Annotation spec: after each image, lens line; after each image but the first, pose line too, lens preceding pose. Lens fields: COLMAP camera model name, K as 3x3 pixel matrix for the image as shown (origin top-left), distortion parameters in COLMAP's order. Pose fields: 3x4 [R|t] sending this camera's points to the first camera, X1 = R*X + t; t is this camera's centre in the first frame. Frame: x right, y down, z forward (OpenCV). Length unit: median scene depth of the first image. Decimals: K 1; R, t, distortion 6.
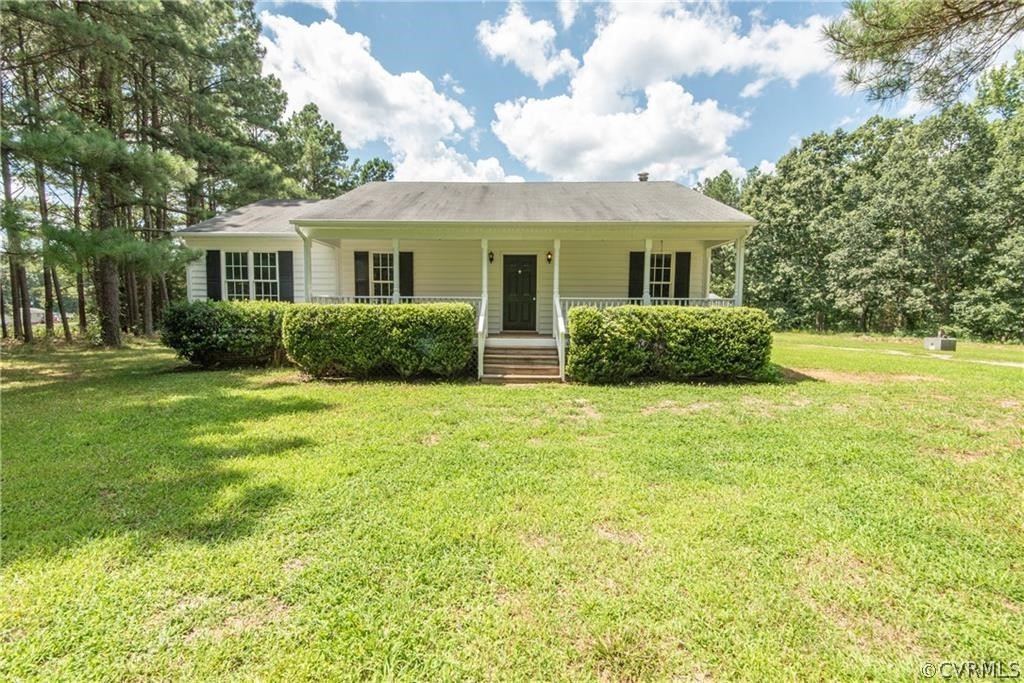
lens RADIAL K [[466.9, 0, 505.3], [0, 466.9, 344.3], [0, 0, 1]] dist [0.048558, -0.030423]
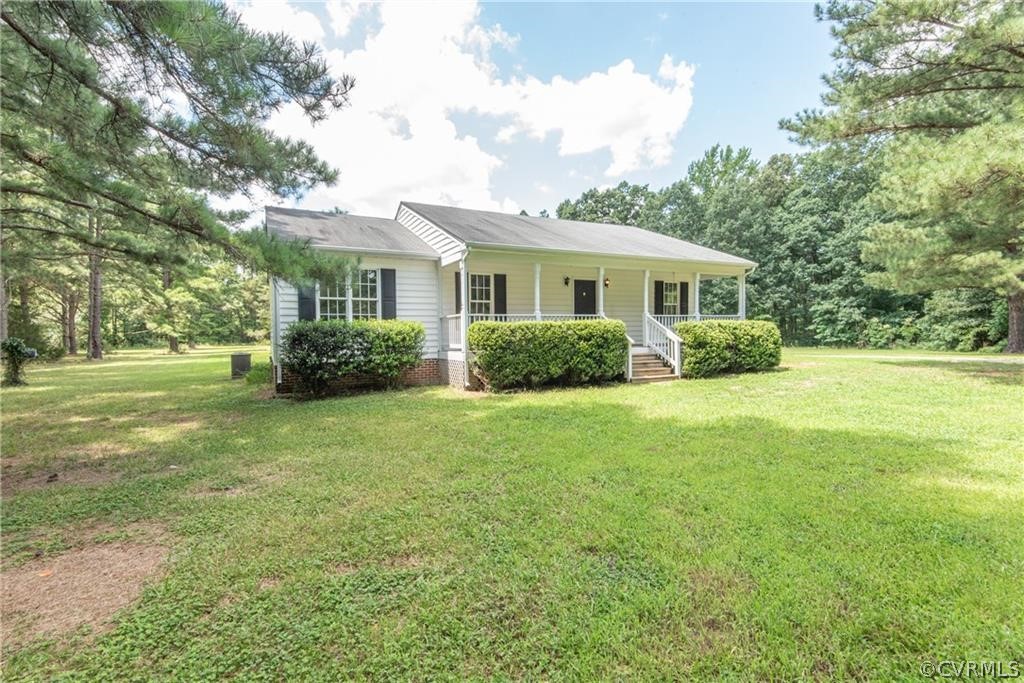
lens RADIAL K [[466.9, 0, 505.3], [0, 466.9, 344.3], [0, 0, 1]] dist [0.048558, -0.030423]
pose [[0.889715, -0.032711, 0.455342, -0.716973], [0.048412, 0.998566, -0.022860, -0.007023], [-0.453942, 0.042383, 0.890023, 0.023235]]
